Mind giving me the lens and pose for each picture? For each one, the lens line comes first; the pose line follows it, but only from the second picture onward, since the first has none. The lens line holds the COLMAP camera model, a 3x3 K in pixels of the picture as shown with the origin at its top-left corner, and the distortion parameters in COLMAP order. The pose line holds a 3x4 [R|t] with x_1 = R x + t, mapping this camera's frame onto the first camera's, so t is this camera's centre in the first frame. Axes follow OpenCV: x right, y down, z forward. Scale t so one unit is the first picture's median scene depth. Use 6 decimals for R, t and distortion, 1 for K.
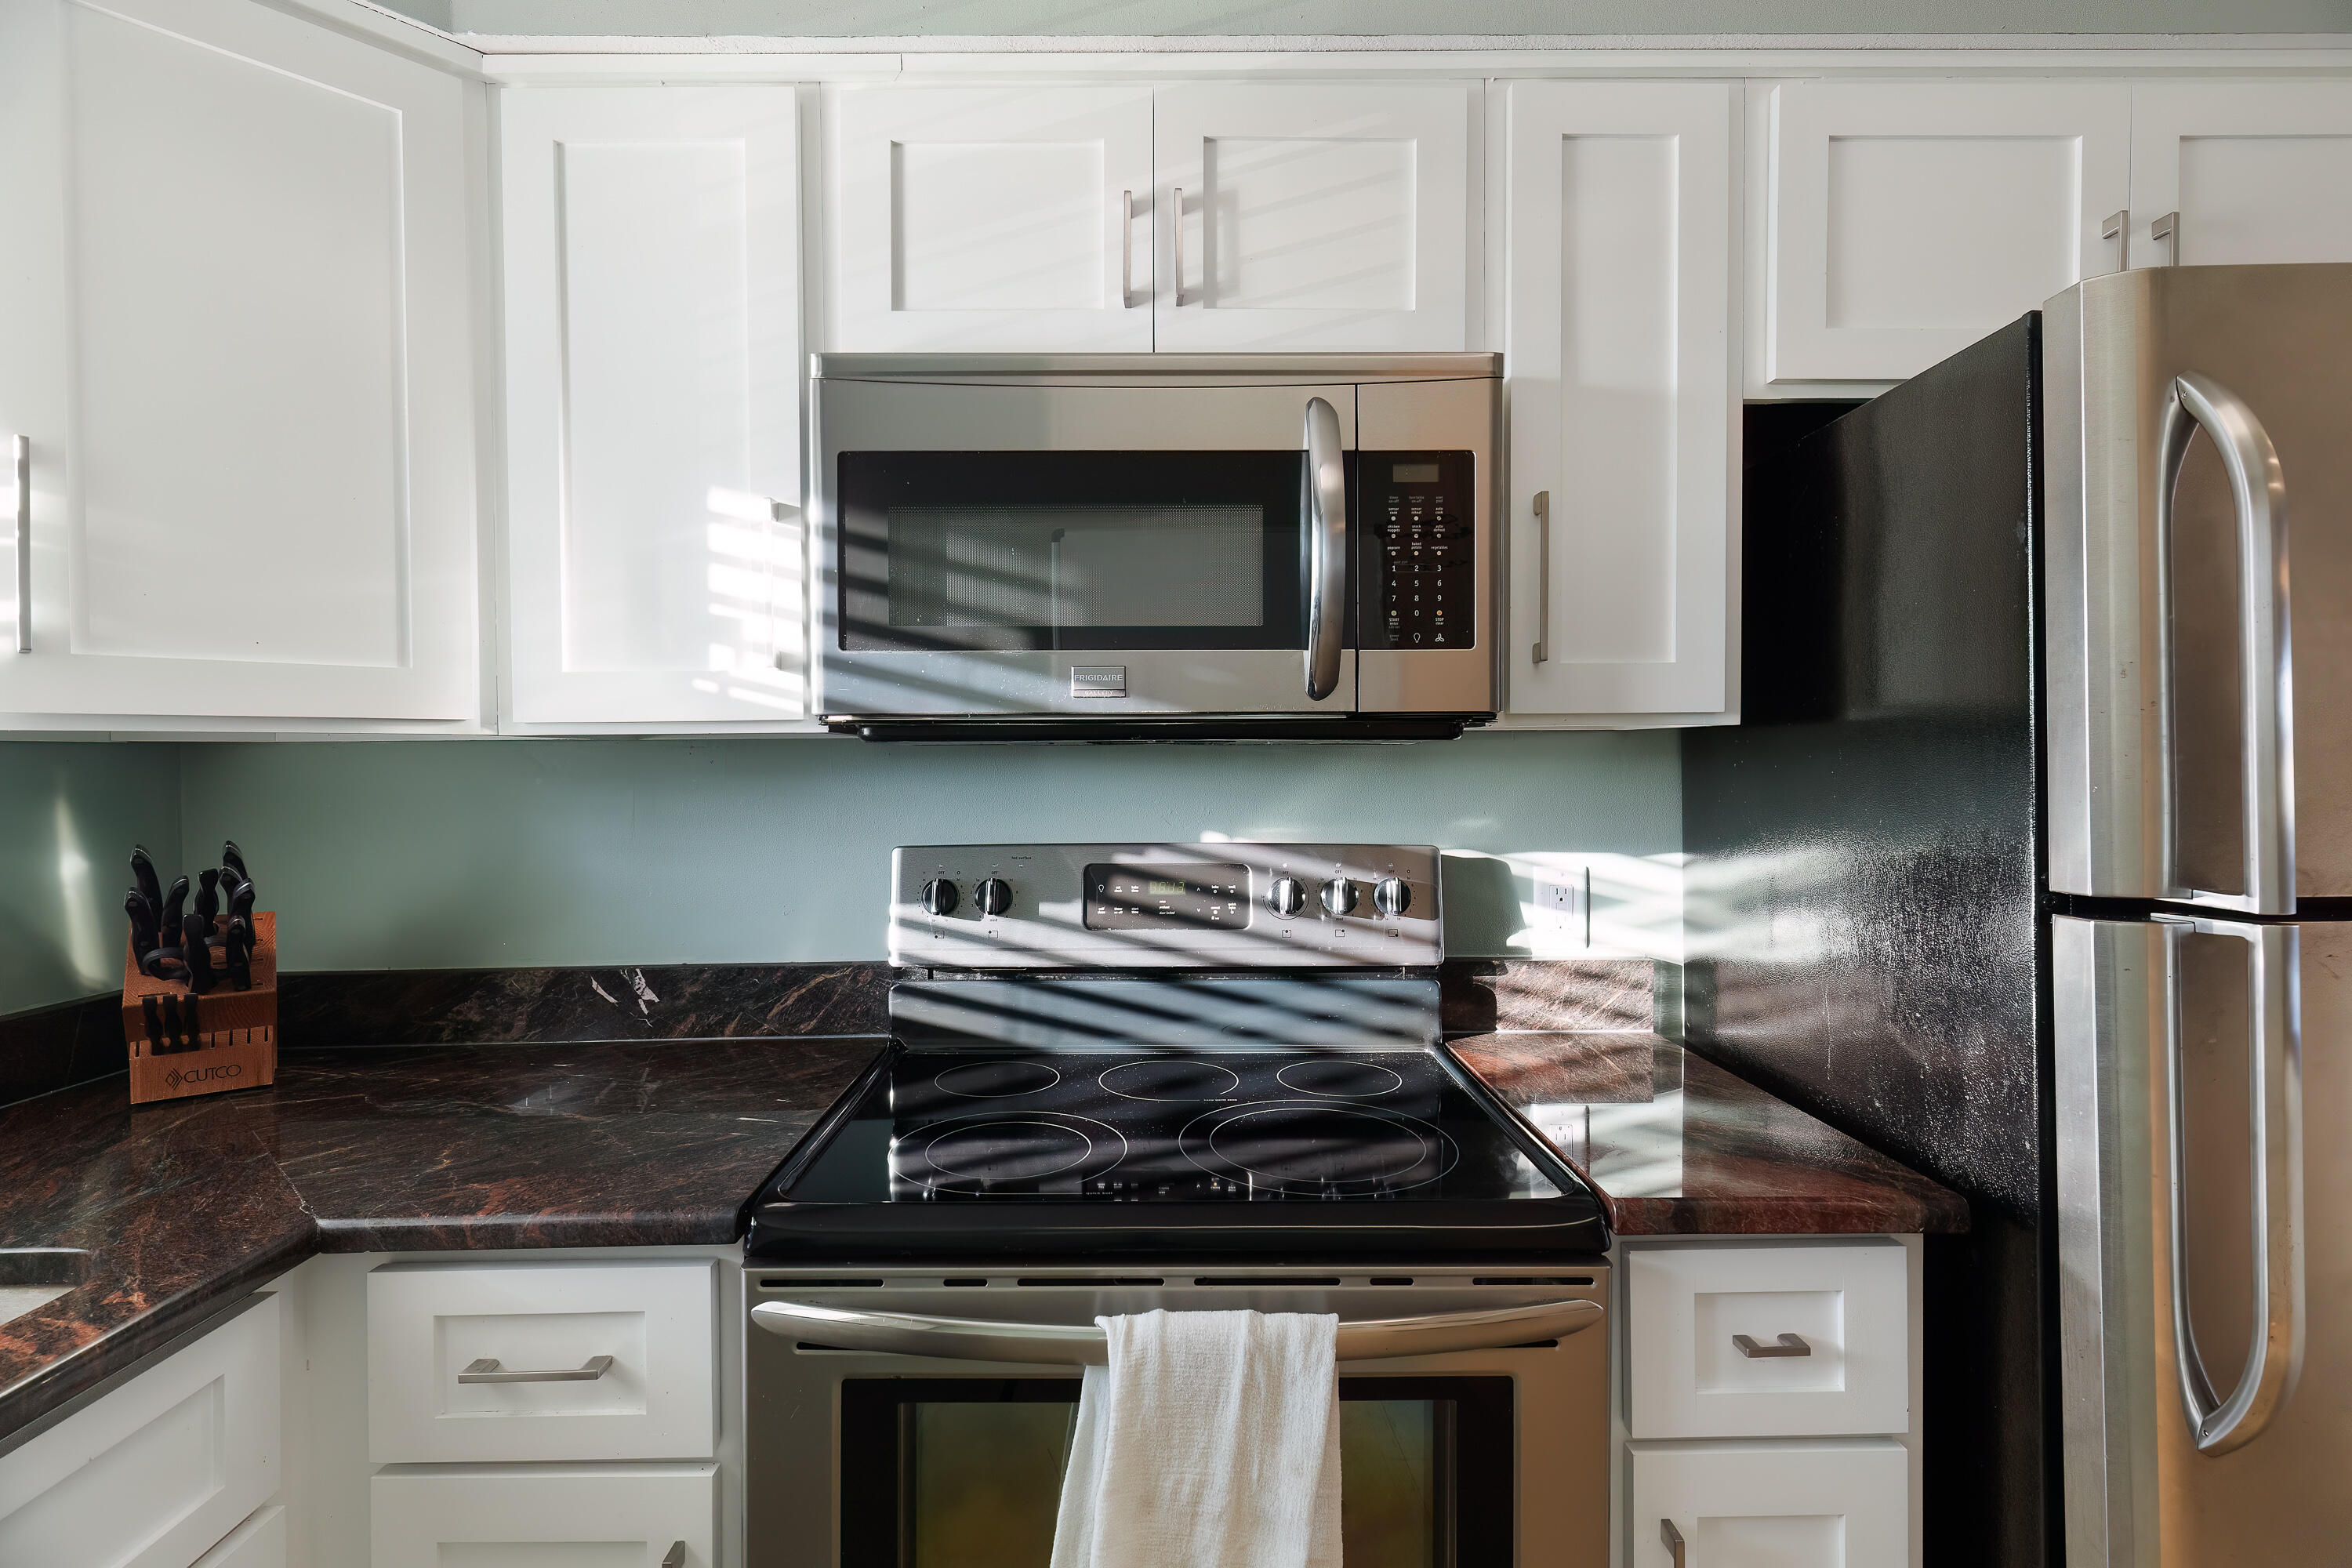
lens RADIAL K [[1129.9, 0, 1176.0], [0, 1129.9, 784.0], [0, 0, 1]] dist [0.004036, 0.000473]
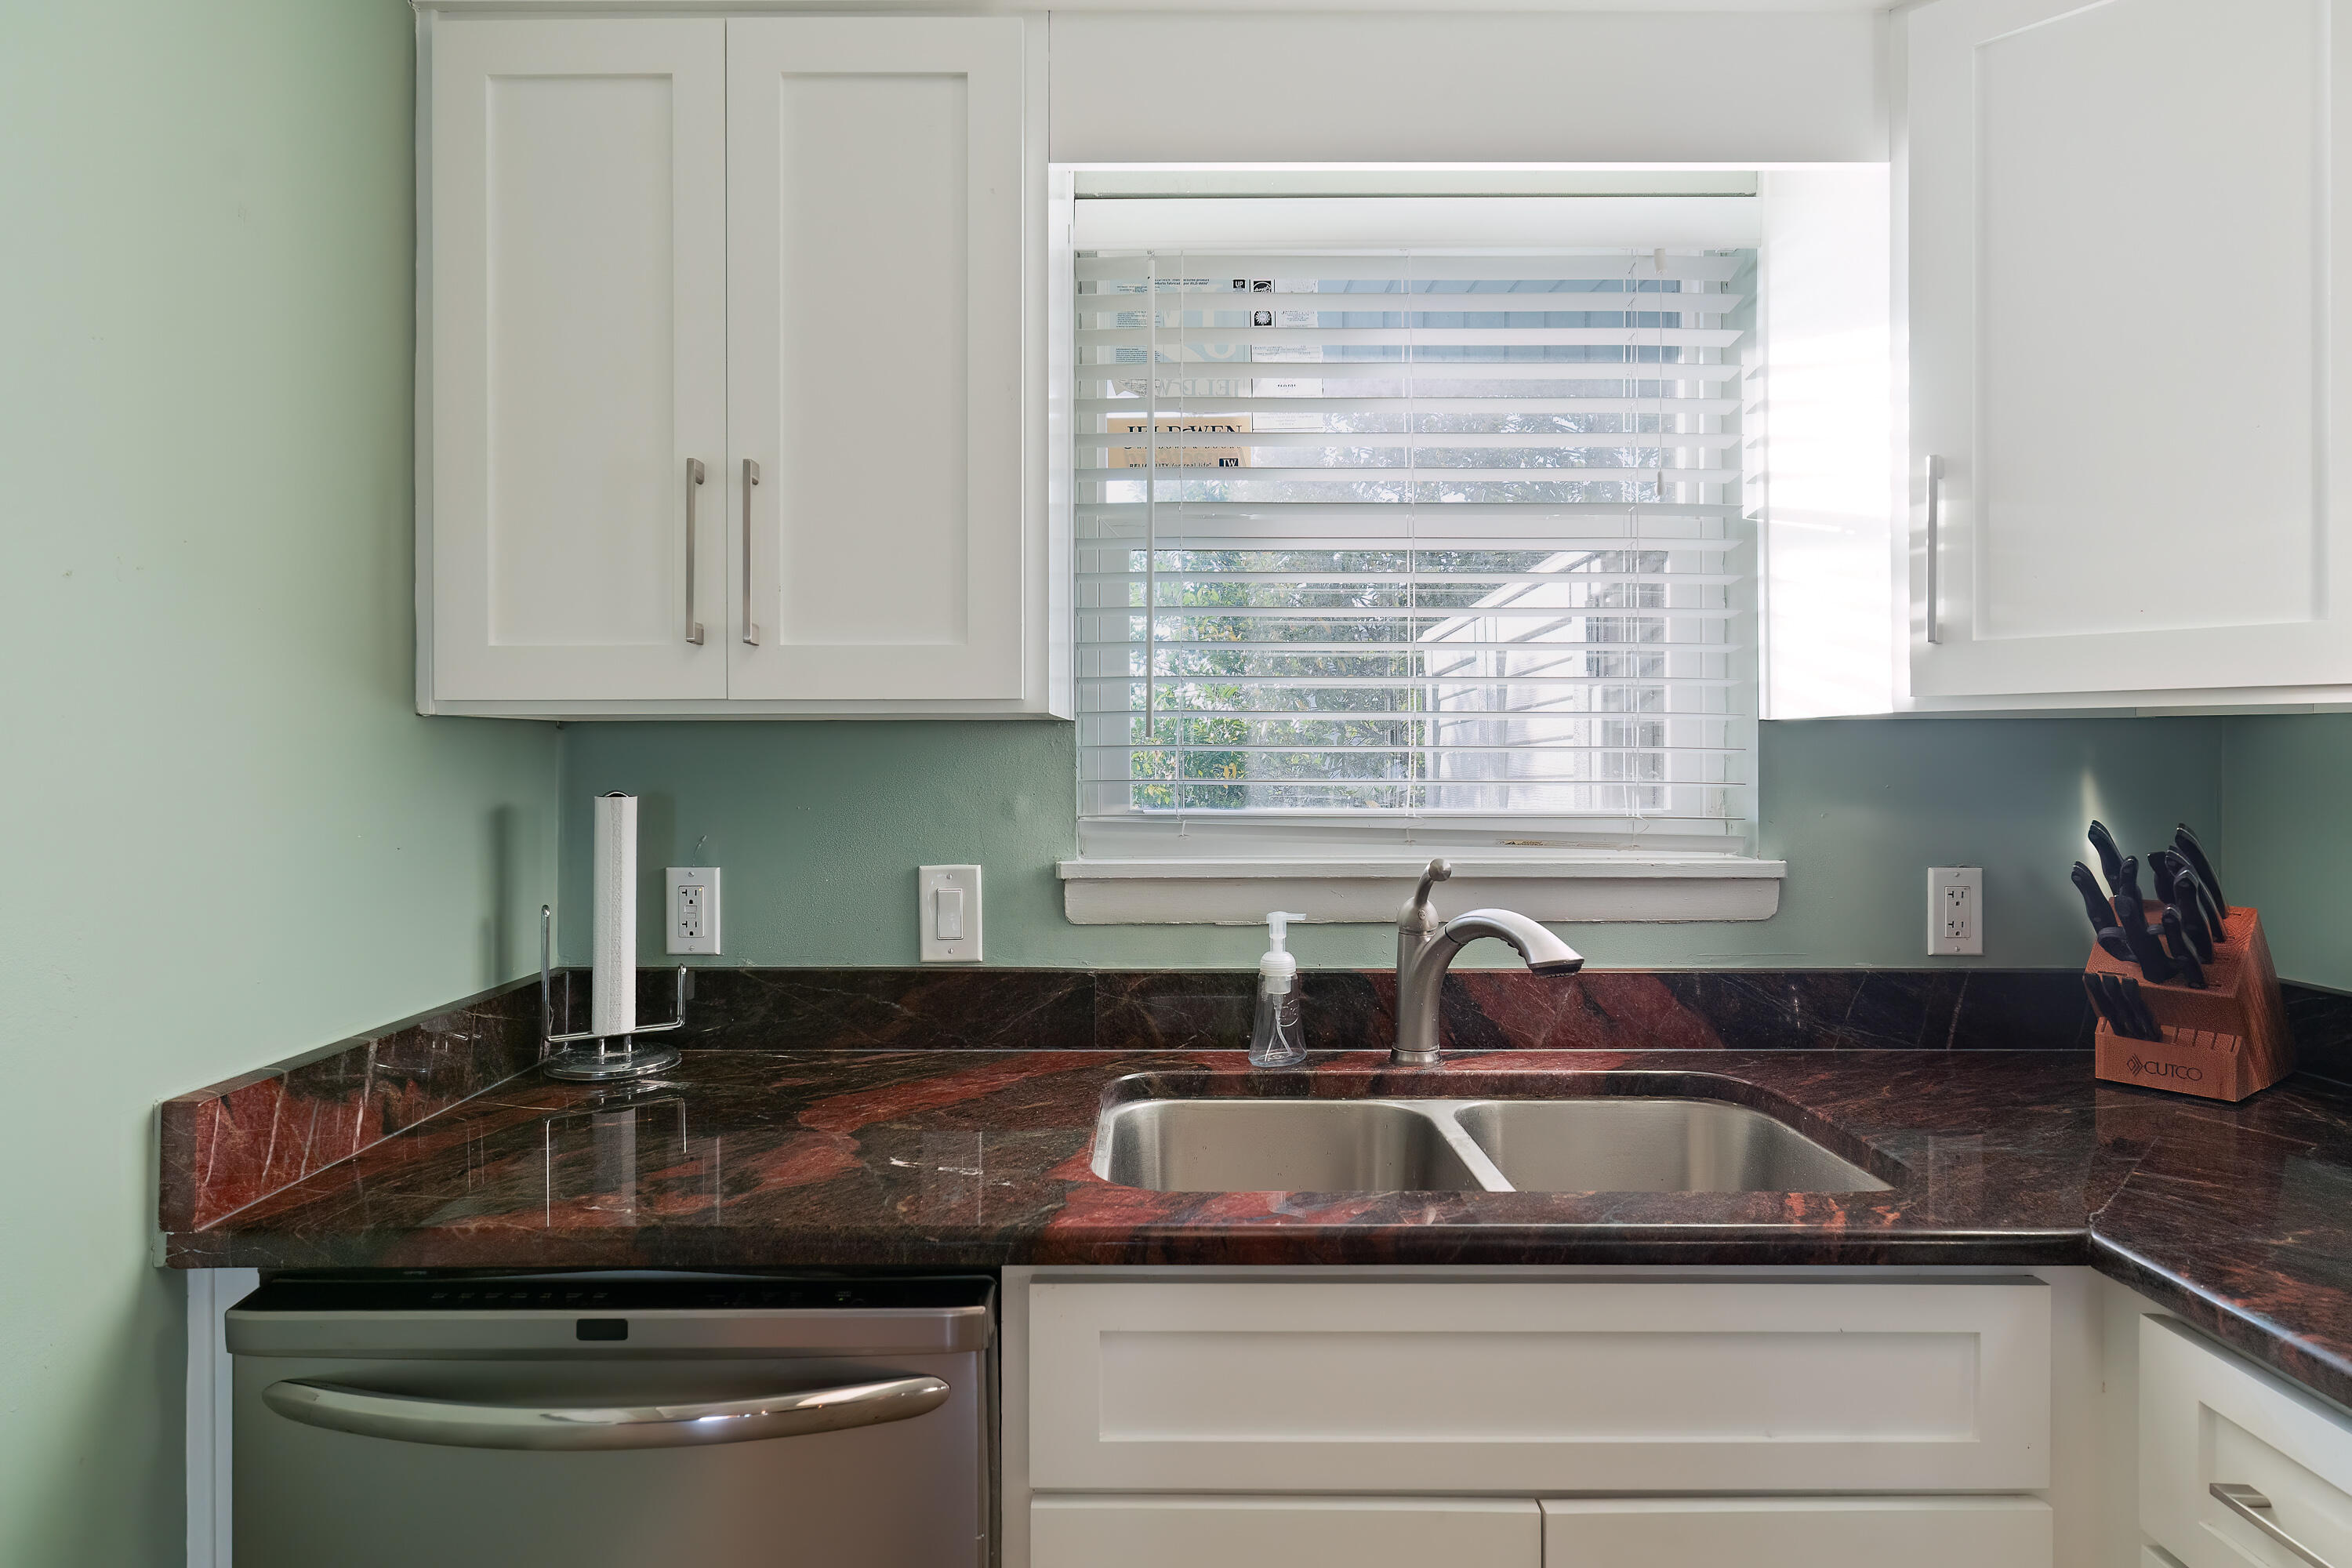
lens RADIAL K [[1284.9, 0, 1178.1], [0, 1284.9, 764.8], [0, 0, 1]] dist [0.021664, 0.000488]
pose [[-0.004041, 0.019499, -0.999802, 0.234922], [-0.016347, 0.999675, 0.019563, -0.004836], [0.999858, 0.016423, -0.003721, 0.188713]]
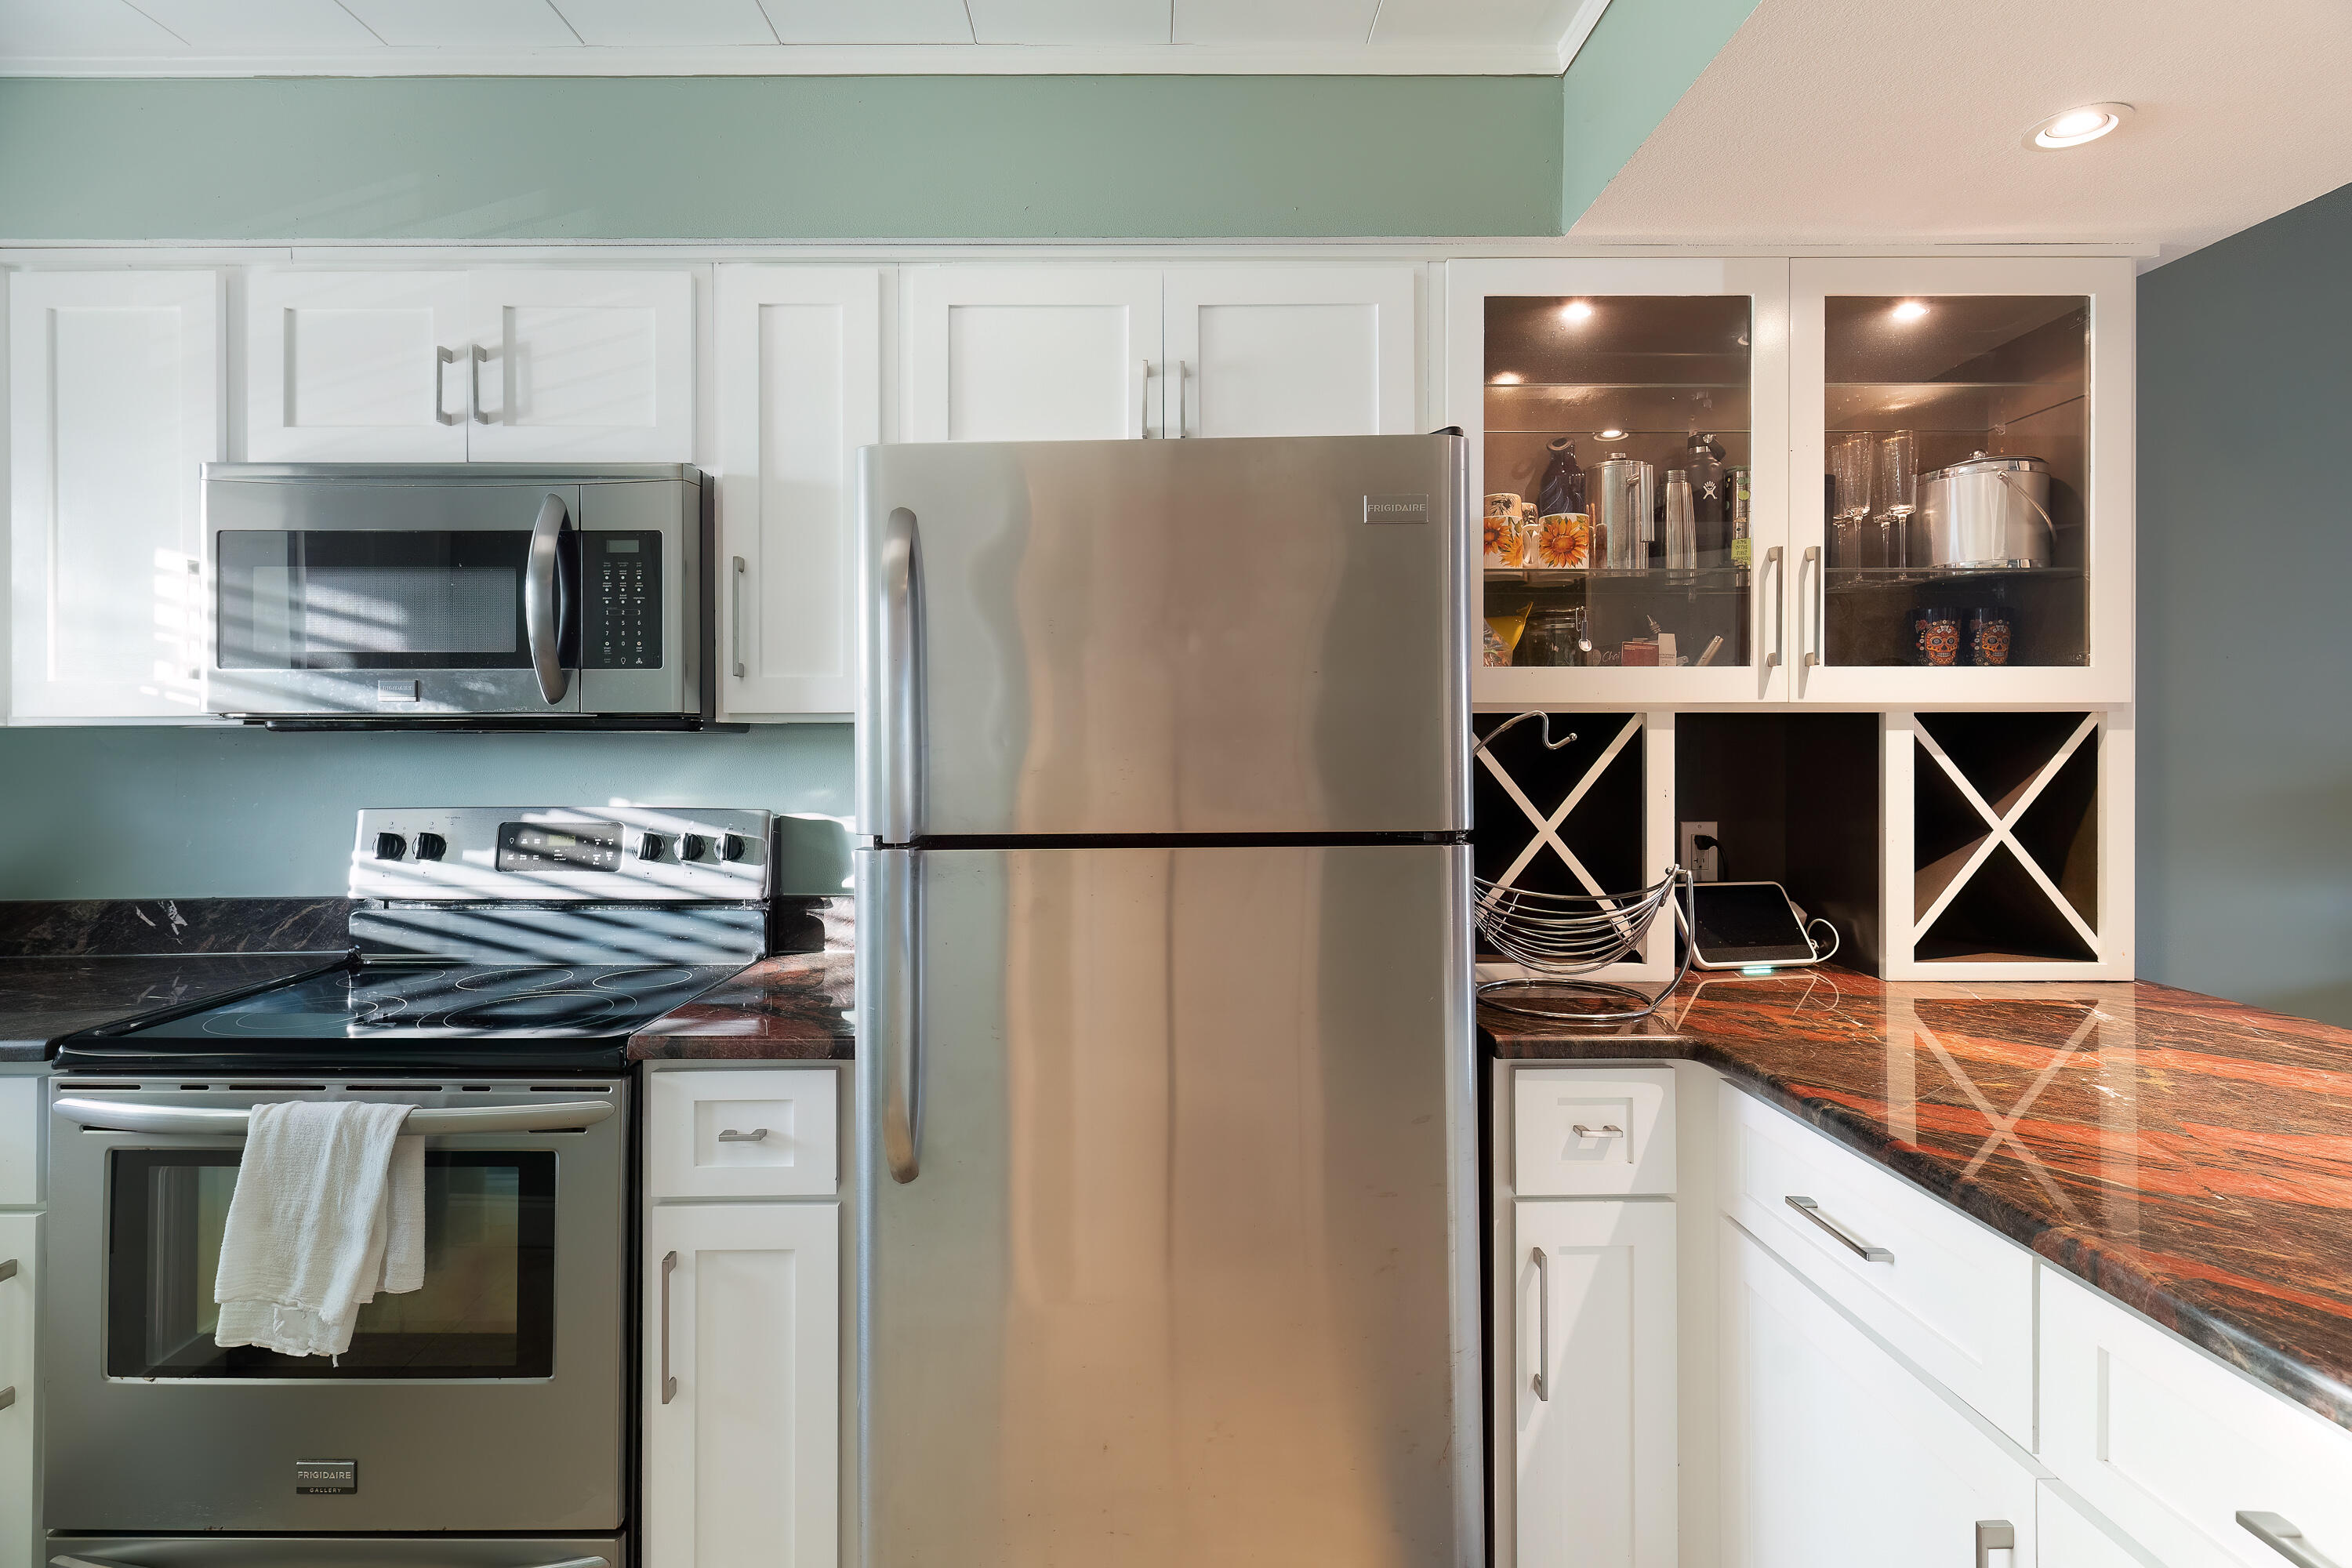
lens RADIAL K [[1157.5, 0, 1169.3], [0, 1157.5, 734.1], [0, 0, 1]] dist [0.007155, -0.001203]
pose [[0.999967, 0.004032, -0.007079, 0.859046], [-0.004180, 0.999769, -0.021079, -0.007797], [0.006992, 0.021108, 0.999753, -0.433098]]
